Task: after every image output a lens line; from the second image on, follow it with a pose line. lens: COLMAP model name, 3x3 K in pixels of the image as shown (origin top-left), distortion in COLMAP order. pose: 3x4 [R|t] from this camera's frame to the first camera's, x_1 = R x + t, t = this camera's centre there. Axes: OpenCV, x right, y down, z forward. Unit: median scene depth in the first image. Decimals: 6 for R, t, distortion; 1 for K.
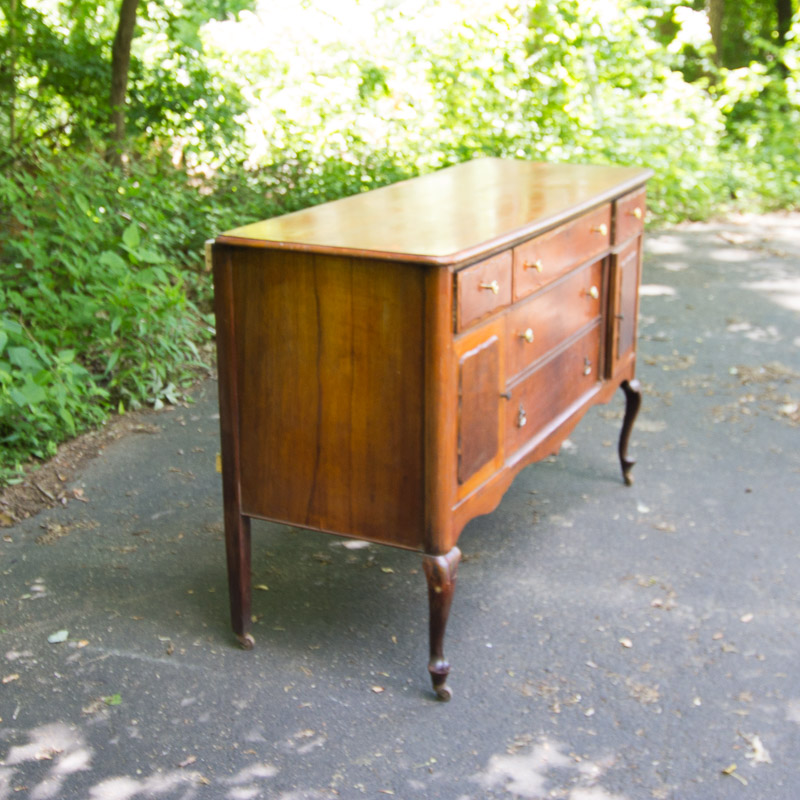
lens RADIAL K [[1235.7, 0, 400.0], [0, 1235.7, 400.0], [0, 0, 1]] dist [0.006398, -0.000786]
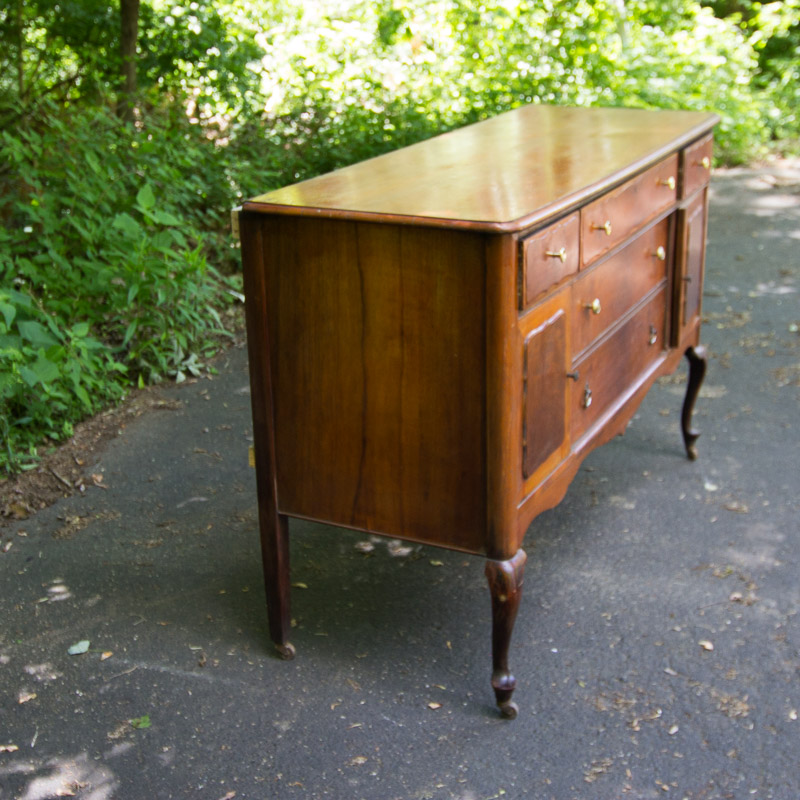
lens RADIAL K [[1235.7, 0, 400.0], [0, 1235.7, 400.0], [0, 0, 1]] dist [0.006398, -0.000786]
pose [[0.999720, -0.018125, -0.015219, -0.019114], [0.018754, 0.998933, 0.042199, -0.019645], [0.014438, -0.042473, 0.998993, 0.084153]]
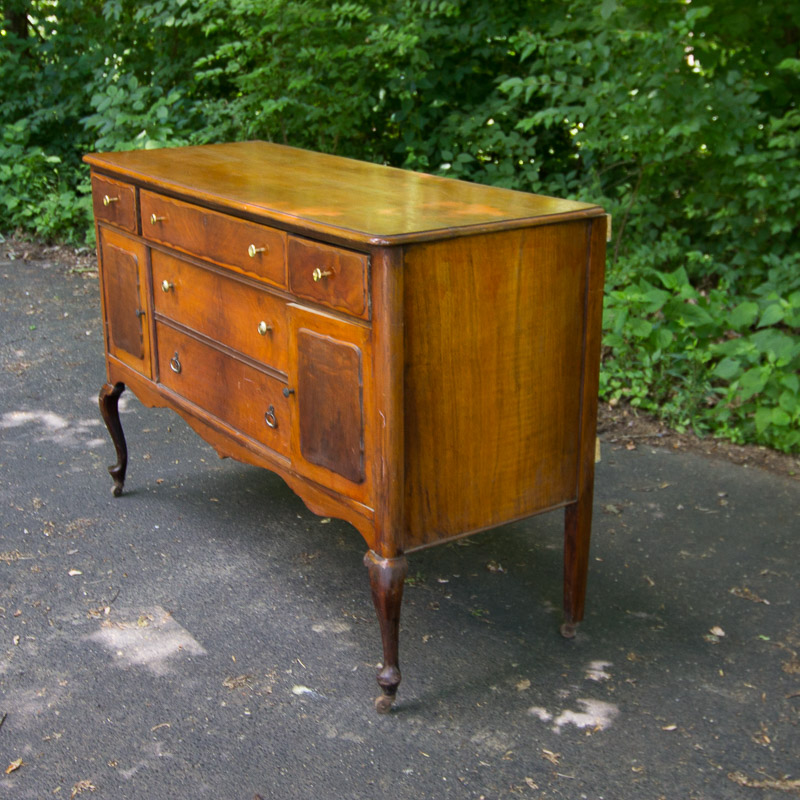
lens RADIAL K [[1235.7, 0, 400.0], [0, 1235.7, 400.0], [0, 0, 1]] dist [0.006398, -0.000786]
pose [[-0.488067, 0.273563, -0.828827, 0.721358], [-0.258109, 0.861901, 0.436471, -0.381996], [0.833769, 0.426954, -0.350057, 1.249590]]
